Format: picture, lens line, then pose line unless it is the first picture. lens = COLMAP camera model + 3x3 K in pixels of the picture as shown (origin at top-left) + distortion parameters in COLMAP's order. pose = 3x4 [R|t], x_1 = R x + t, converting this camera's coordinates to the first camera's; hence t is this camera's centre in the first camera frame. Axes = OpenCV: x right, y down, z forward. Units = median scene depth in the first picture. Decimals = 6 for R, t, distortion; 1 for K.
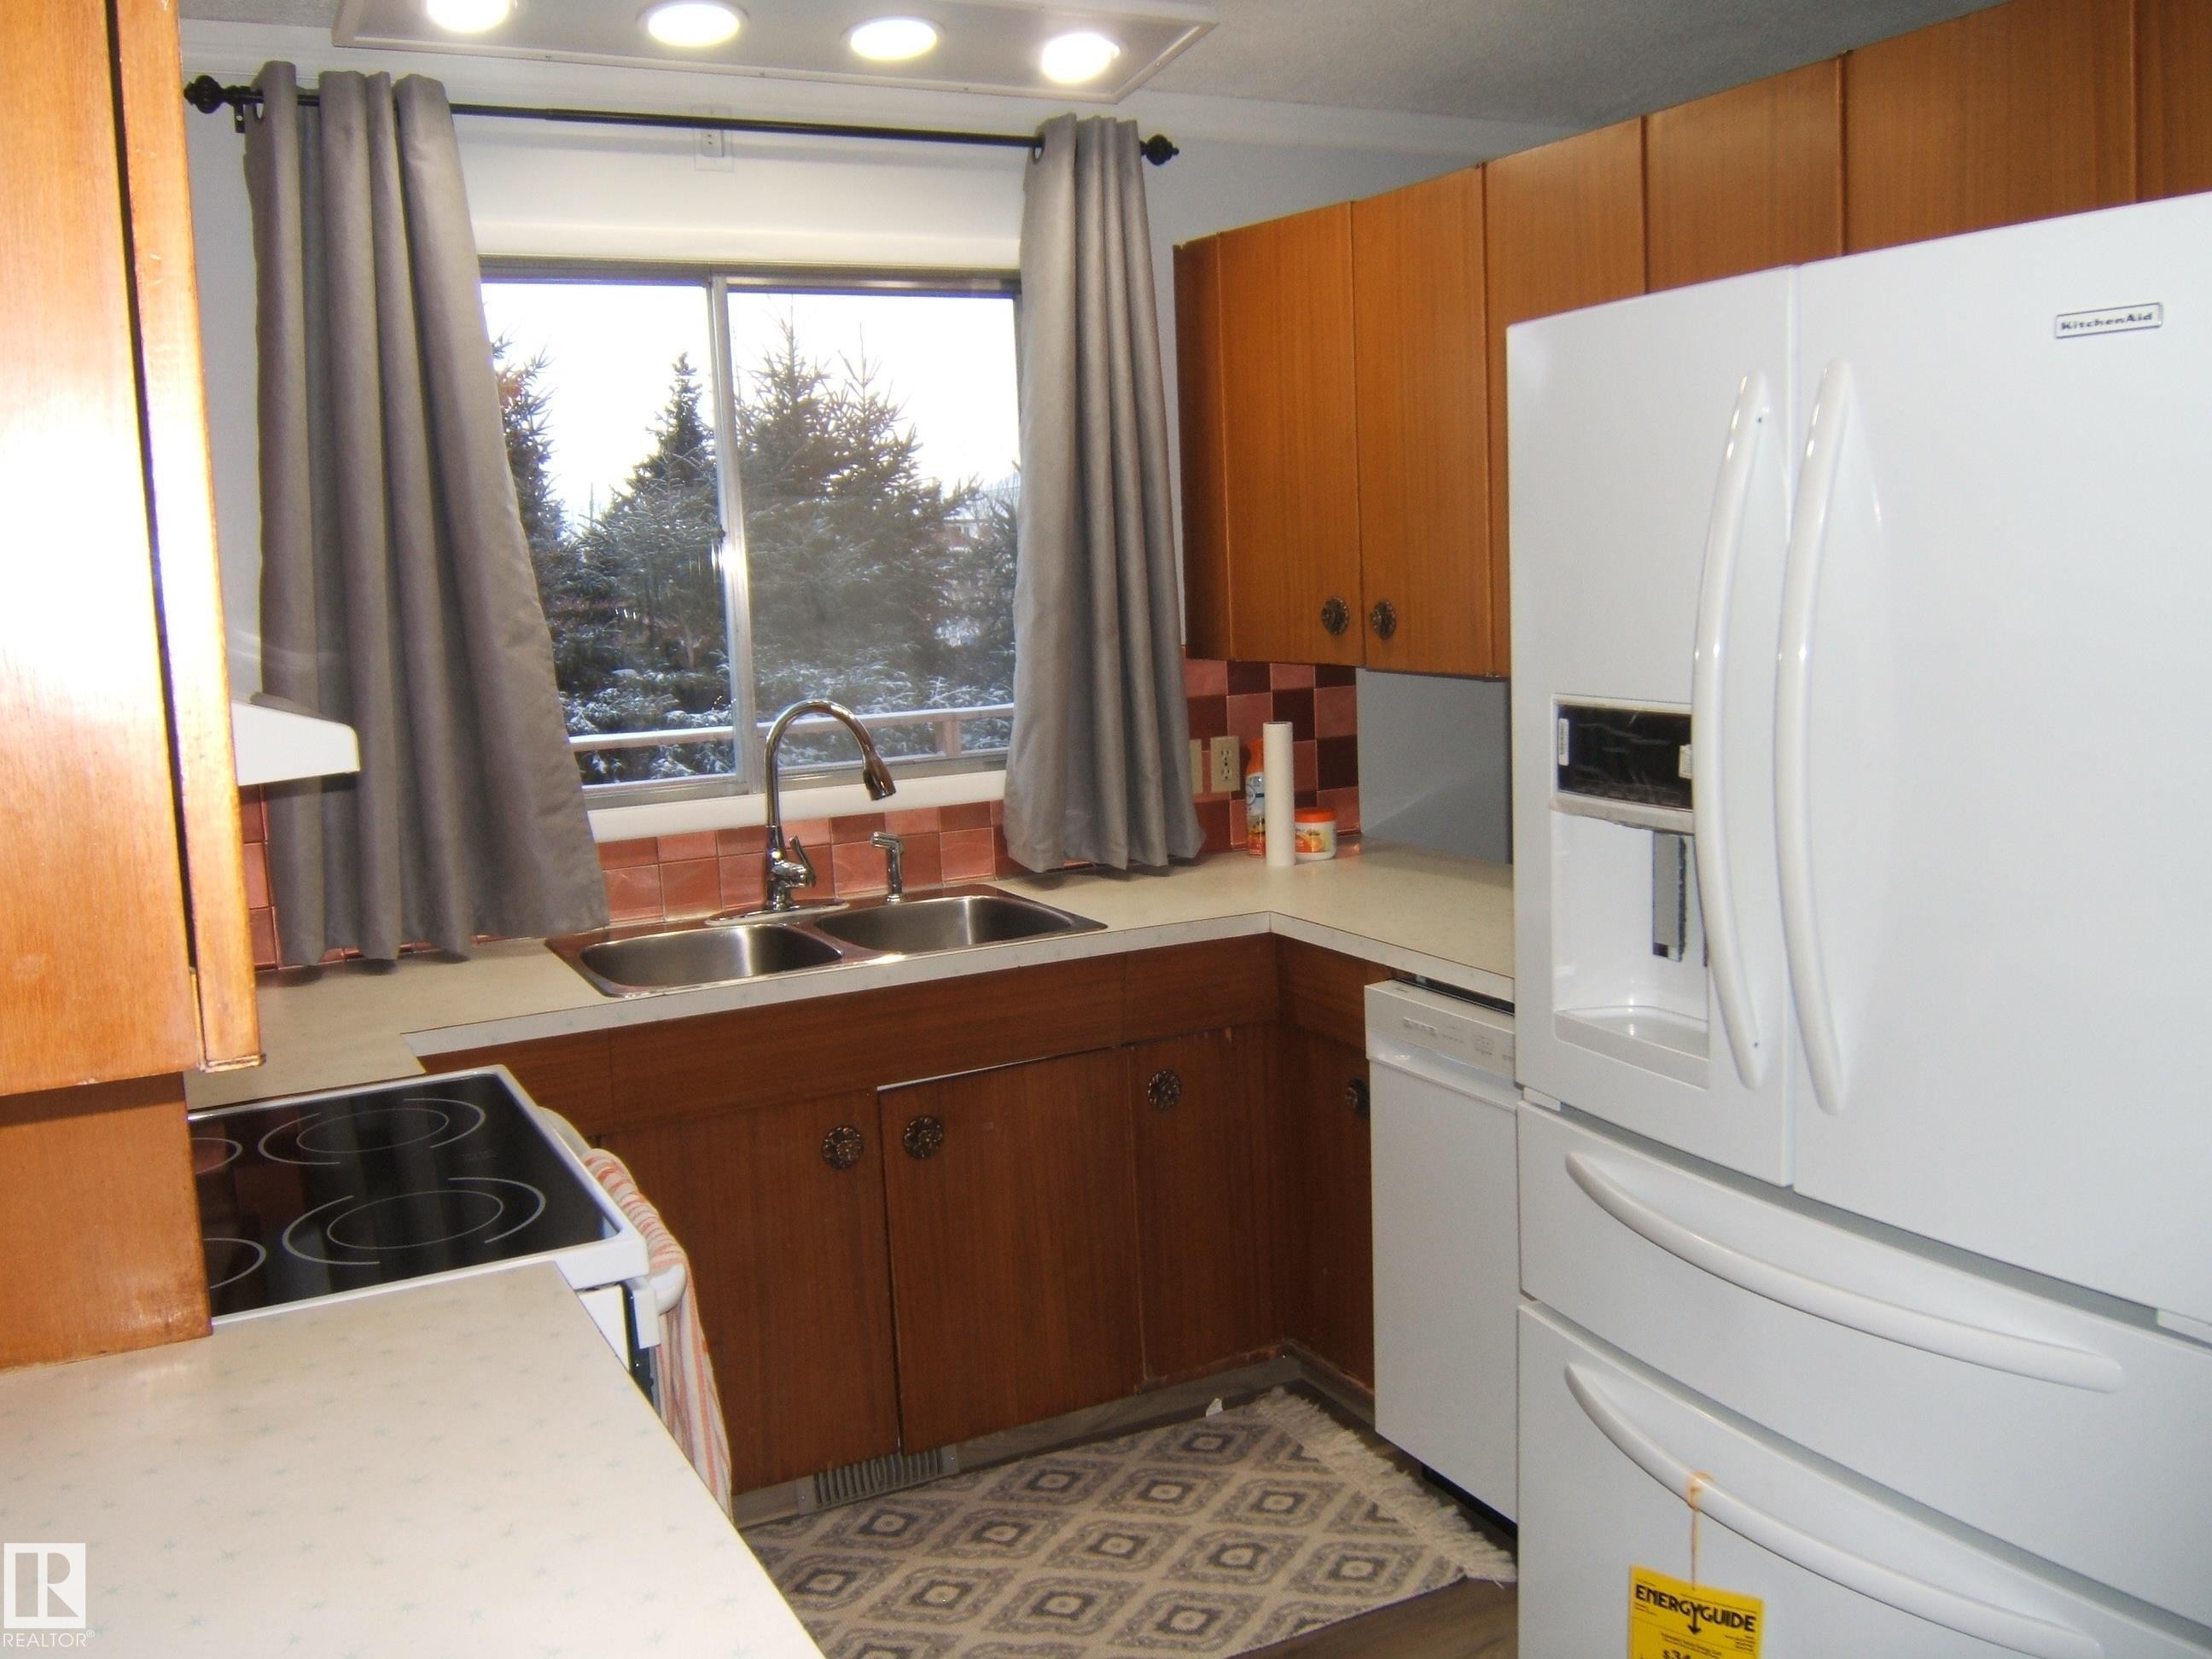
lens RADIAL K [[1899.0, 0, 1106.0], [0, 1899.0, 829.5], [0, 0, 1]] dist [0.049480, -0.144070]
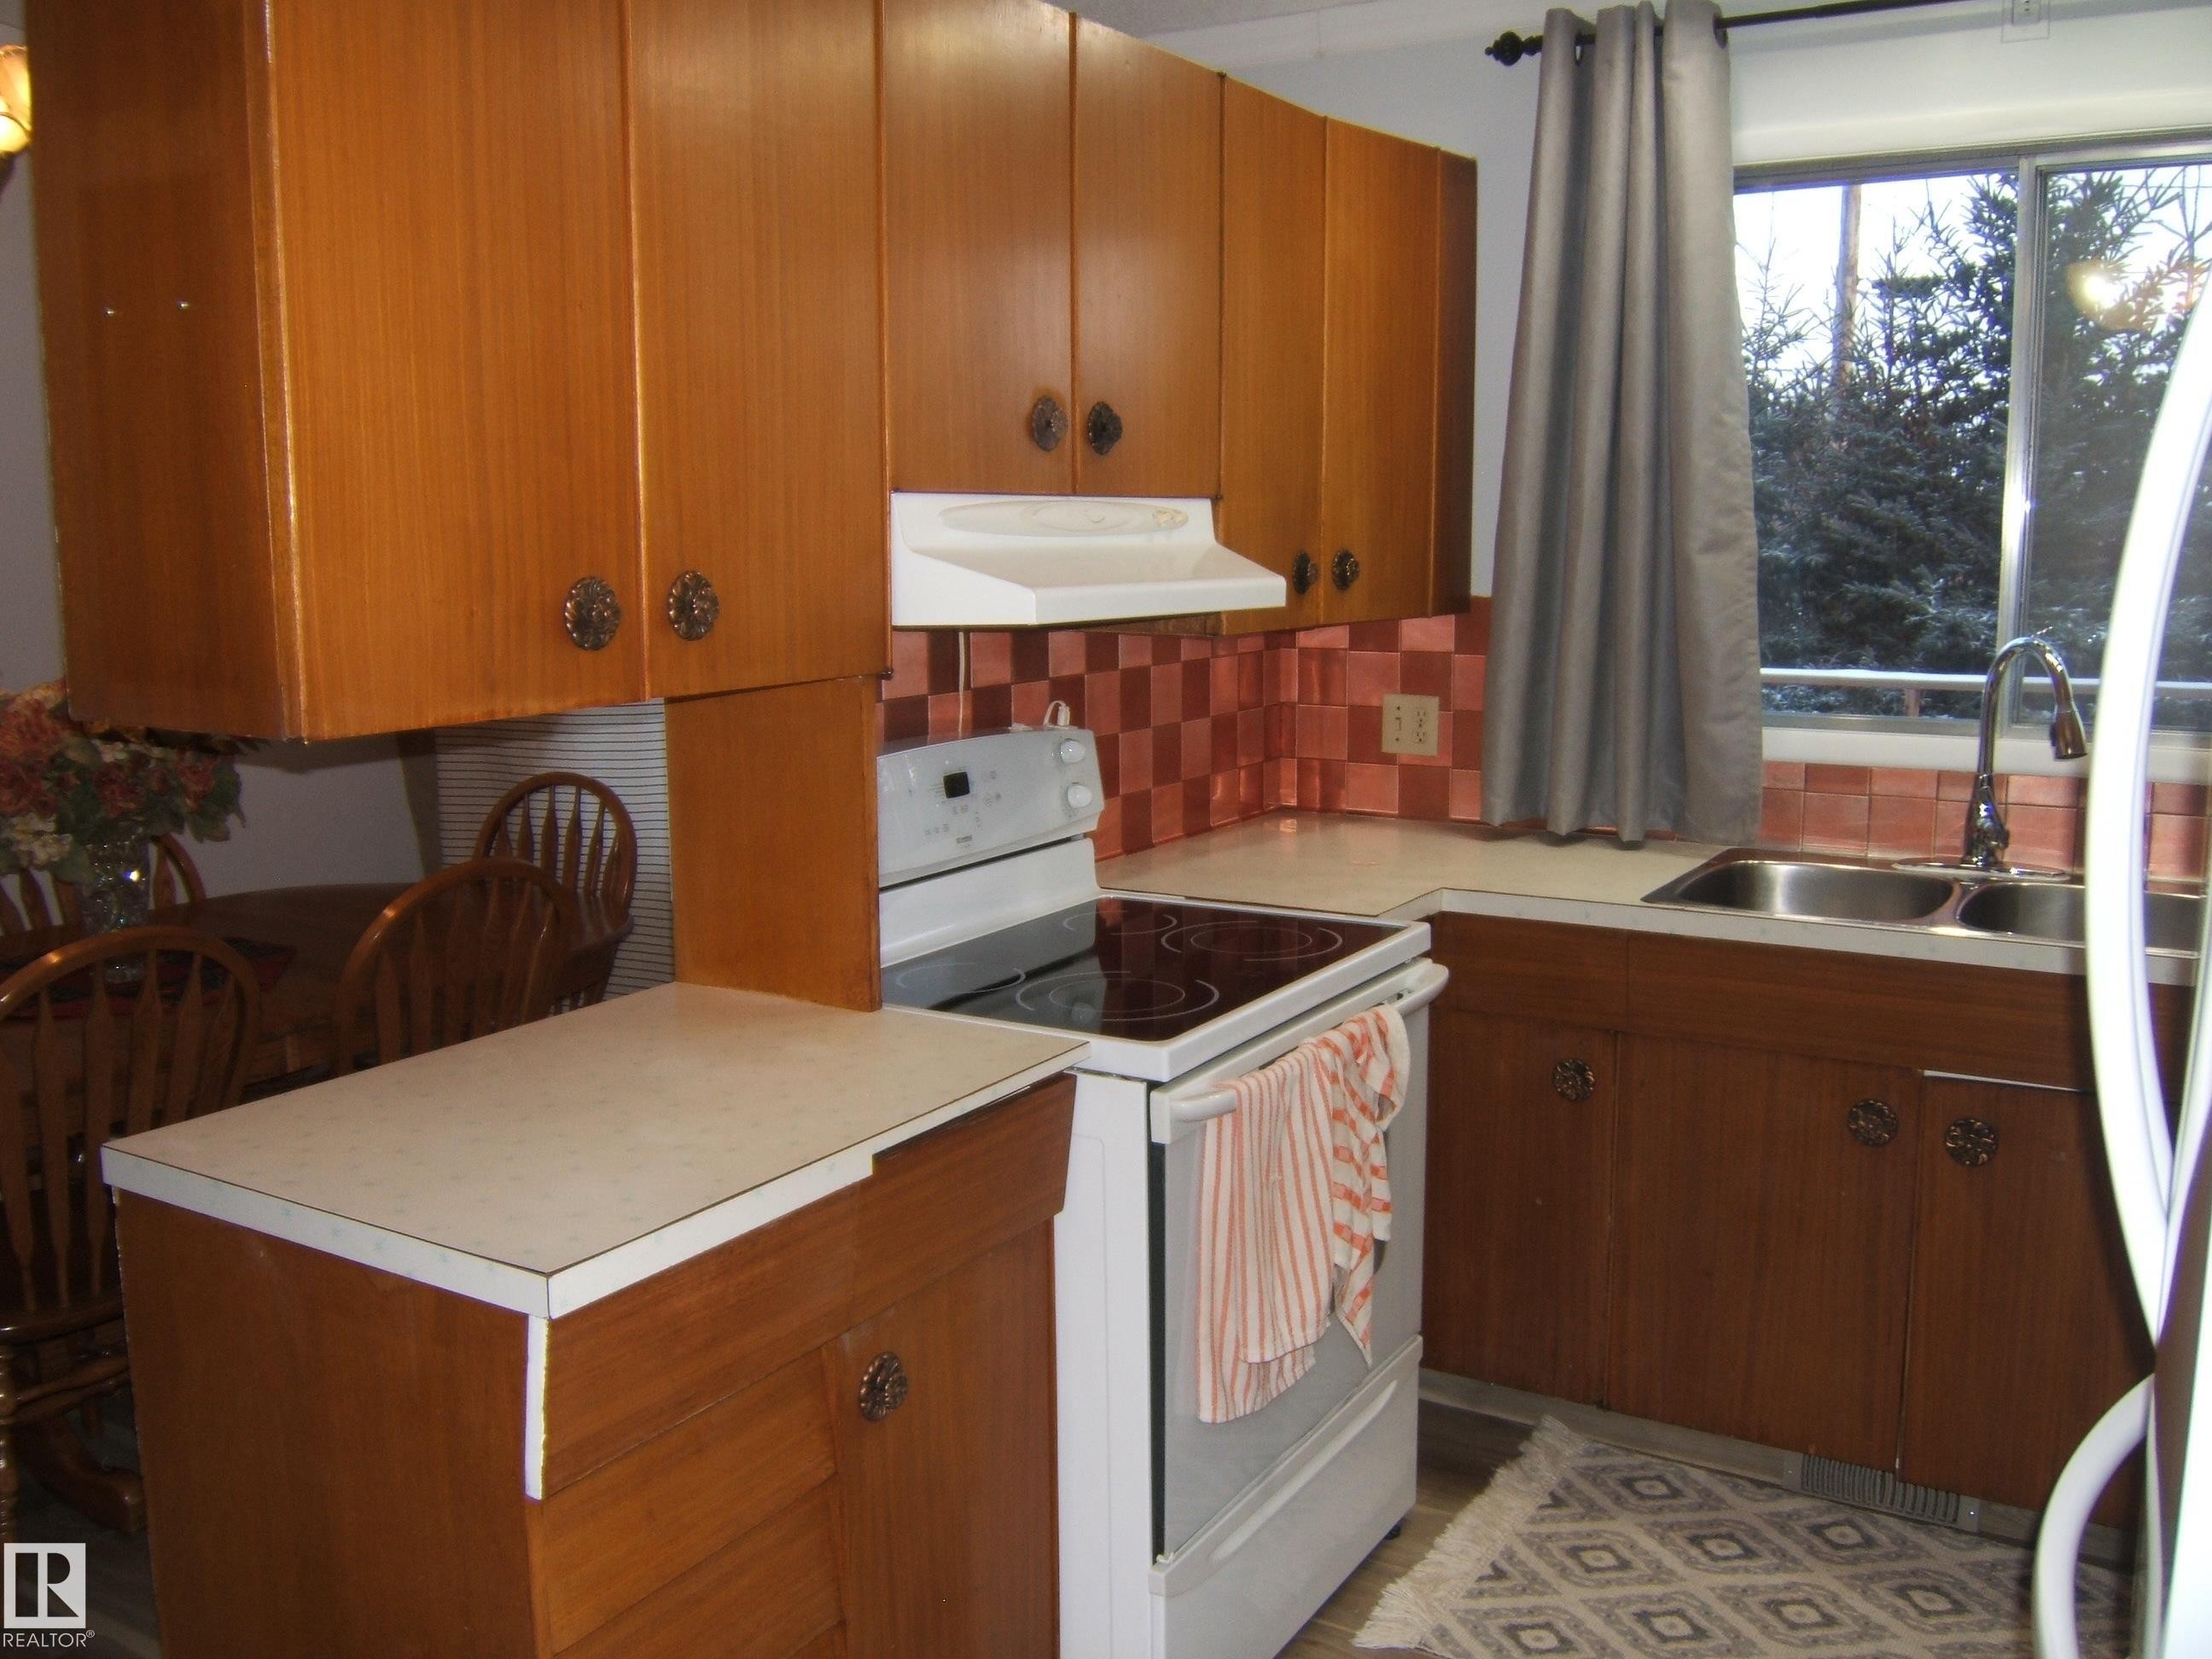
lens RADIAL K [[1929.8, 0, 1106.0], [0, 1929.8, 829.5], [0, 0, 1]] dist [-0.051110, -0.011702]
pose [[0.527758, 0.177085, -0.830730, 0.403730], [-0.129532, 0.983366, 0.127331, -0.041963], [0.839460, 0.040406, 0.541917, 0.192750]]
